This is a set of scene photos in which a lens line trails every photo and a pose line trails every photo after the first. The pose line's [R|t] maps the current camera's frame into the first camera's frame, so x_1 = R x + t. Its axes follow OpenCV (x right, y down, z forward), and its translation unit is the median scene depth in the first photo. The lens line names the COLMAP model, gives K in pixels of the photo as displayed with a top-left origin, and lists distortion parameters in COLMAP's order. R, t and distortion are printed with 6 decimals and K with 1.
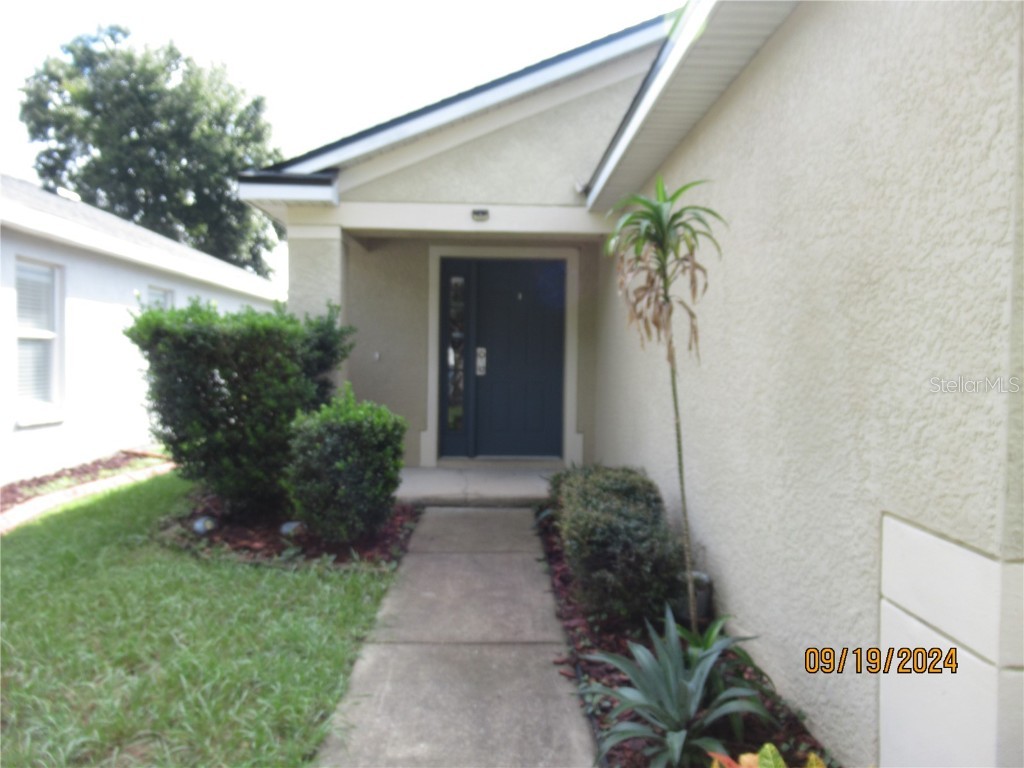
lens RADIAL K [[844.7, 0, 512.0], [0, 844.7, 384.0], [0, 0, 1]] dist [-0.001358, 0.001759]
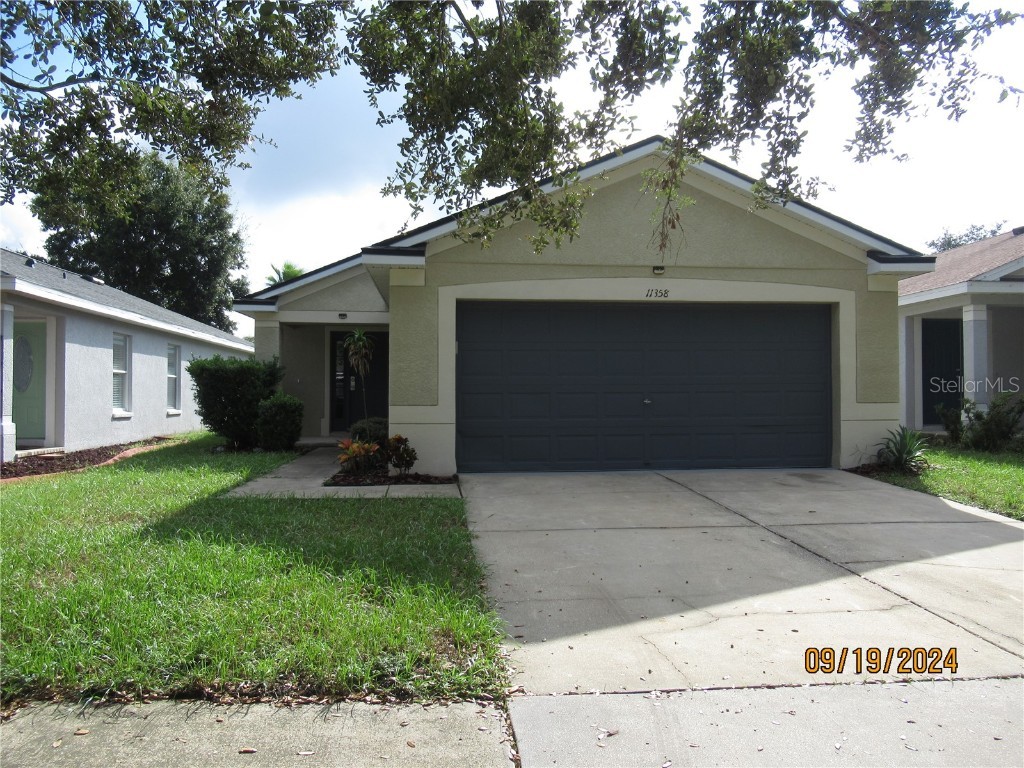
lens RADIAL K [[766.6, 0, 509.3], [0, 766.6, 389.6], [0, 0, 1]] dist [-0.004249, 0.008060]
pose [[0.996674, -0.011132, 0.080727, 0.238030], [0.014097, 0.999243, -0.036252, 0.075551], [-0.080262, 0.037269, 0.996077, -1.060577]]
